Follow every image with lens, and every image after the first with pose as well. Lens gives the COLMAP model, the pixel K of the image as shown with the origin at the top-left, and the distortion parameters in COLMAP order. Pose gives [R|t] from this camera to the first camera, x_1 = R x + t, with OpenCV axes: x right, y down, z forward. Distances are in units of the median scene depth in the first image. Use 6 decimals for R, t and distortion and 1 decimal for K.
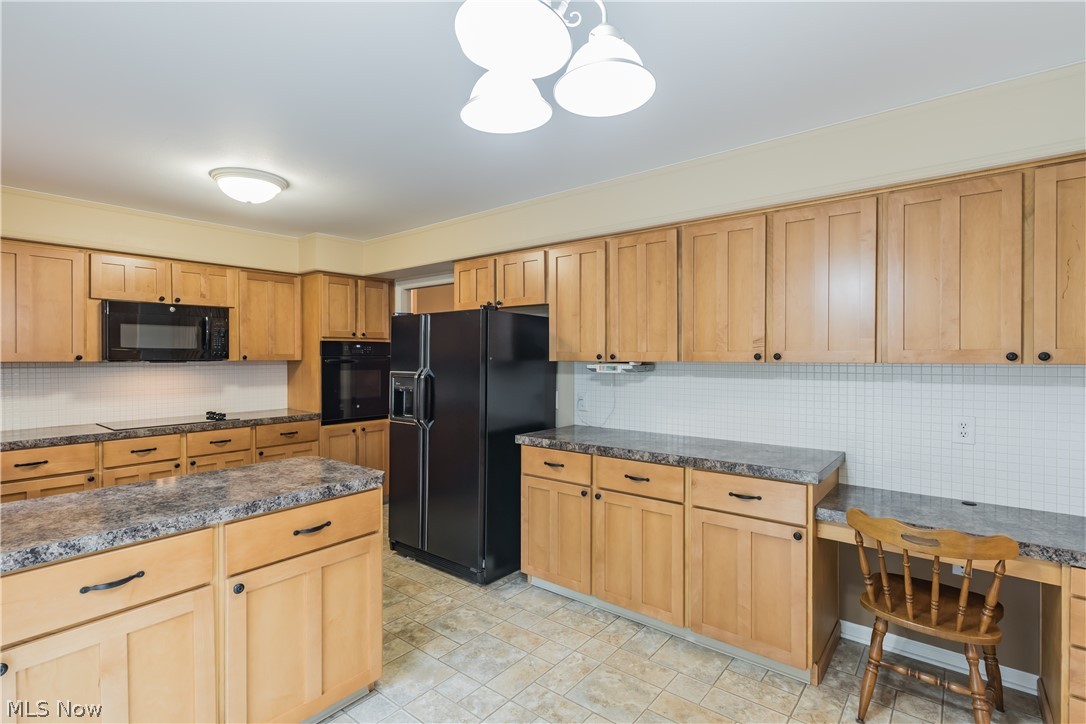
lens RADIAL K [[528.2, 0, 539.5], [0, 528.2, 357.4], [0, 0, 1]] dist [-0.000254, 0.001517]
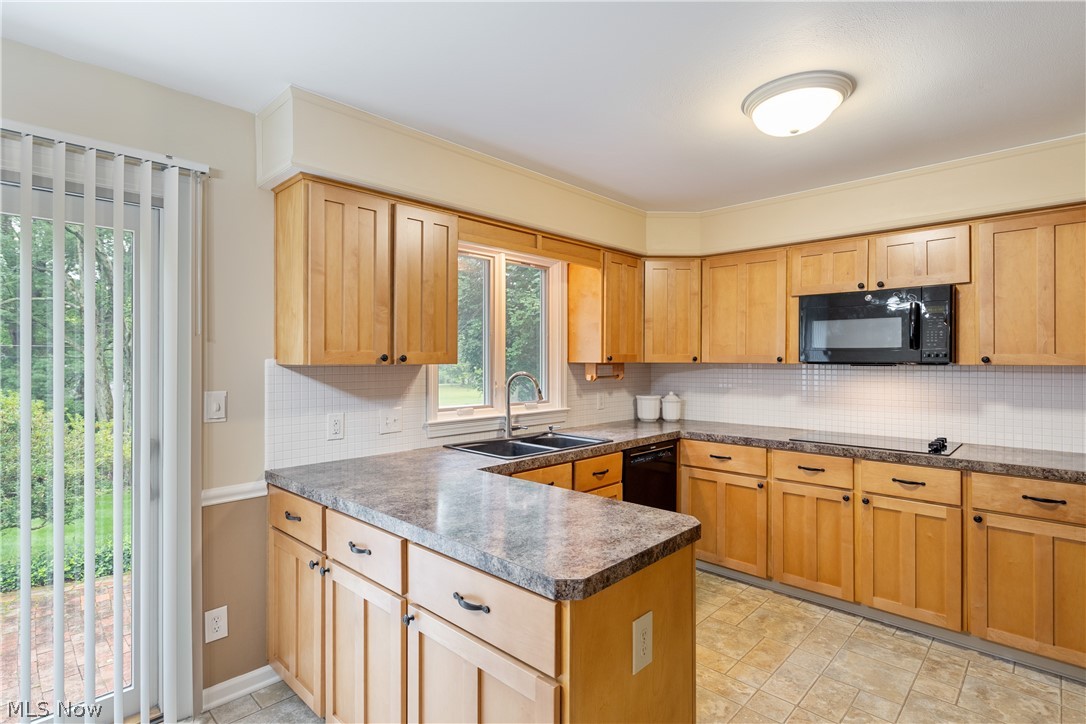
lens RADIAL K [[528.2, 0, 515.2], [0, 528.2, 360.5], [0, 0, 1]] dist [-0.000254, 0.001517]
pose [[-0.100127, 0.004396, -0.994965, 0.140669], [-0.000061, 0.999990, 0.004425, -0.002106], [0.994975, 0.000504, -0.100126, 0.590431]]
